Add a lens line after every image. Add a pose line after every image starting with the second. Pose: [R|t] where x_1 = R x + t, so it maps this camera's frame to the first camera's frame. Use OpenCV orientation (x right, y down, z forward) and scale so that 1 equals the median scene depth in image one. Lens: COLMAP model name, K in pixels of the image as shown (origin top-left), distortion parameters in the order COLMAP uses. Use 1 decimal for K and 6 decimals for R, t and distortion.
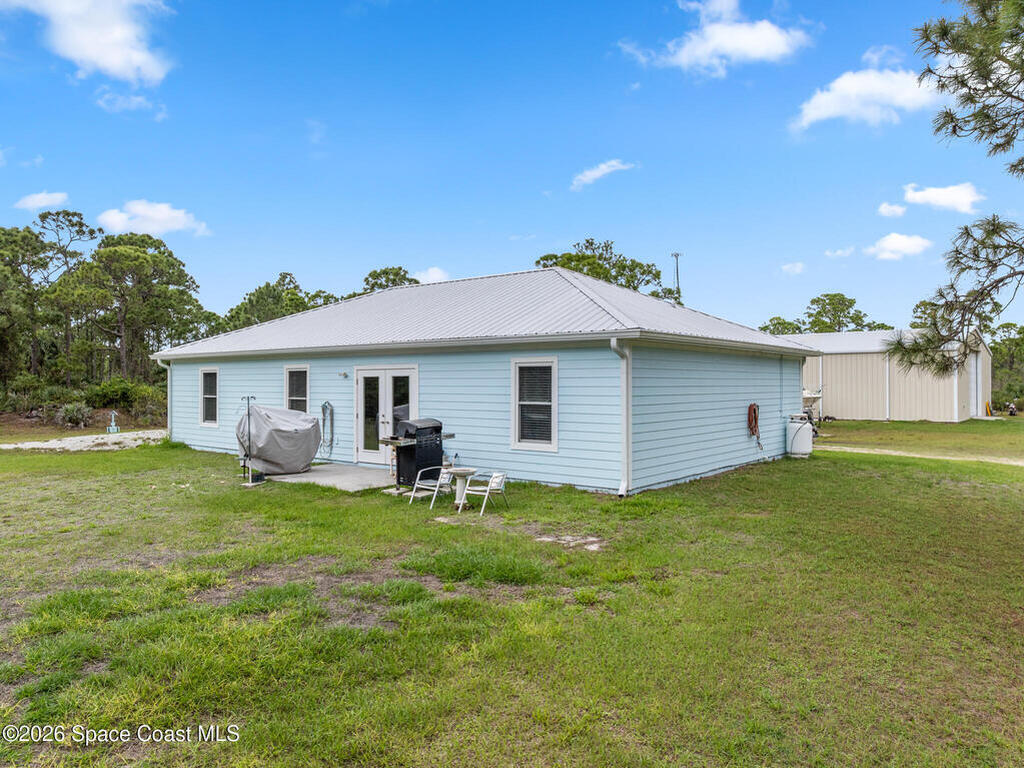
lens RADIAL K [[731.6, 0, 506.5], [0, 731.6, 388.9], [0, 0, 1]] dist [-0.025329, -0.011152]
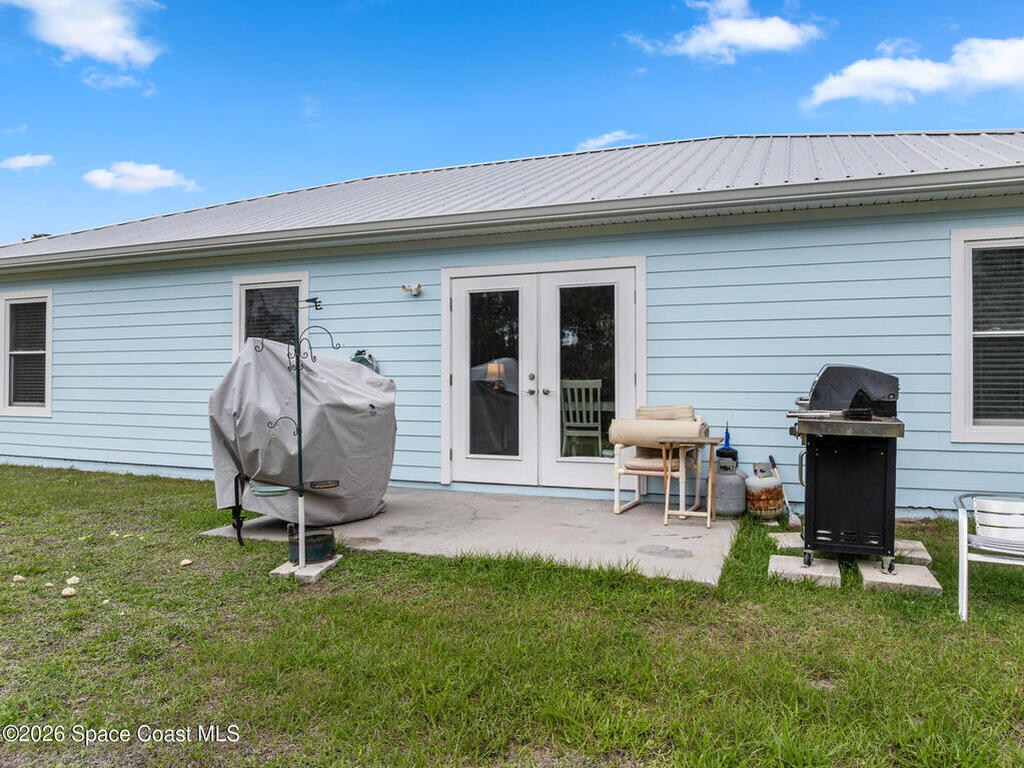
lens RADIAL K [[731.6, 0, 512.9], [0, 731.6, 380.5], [0, 0, 1]] dist [-0.025329, -0.011152]
pose [[0.954021, 0.005134, 0.299695, -0.329969], [-0.001588, 0.999926, -0.012076, 0.046389], [-0.299735, 0.011045, 0.953959, 0.604333]]
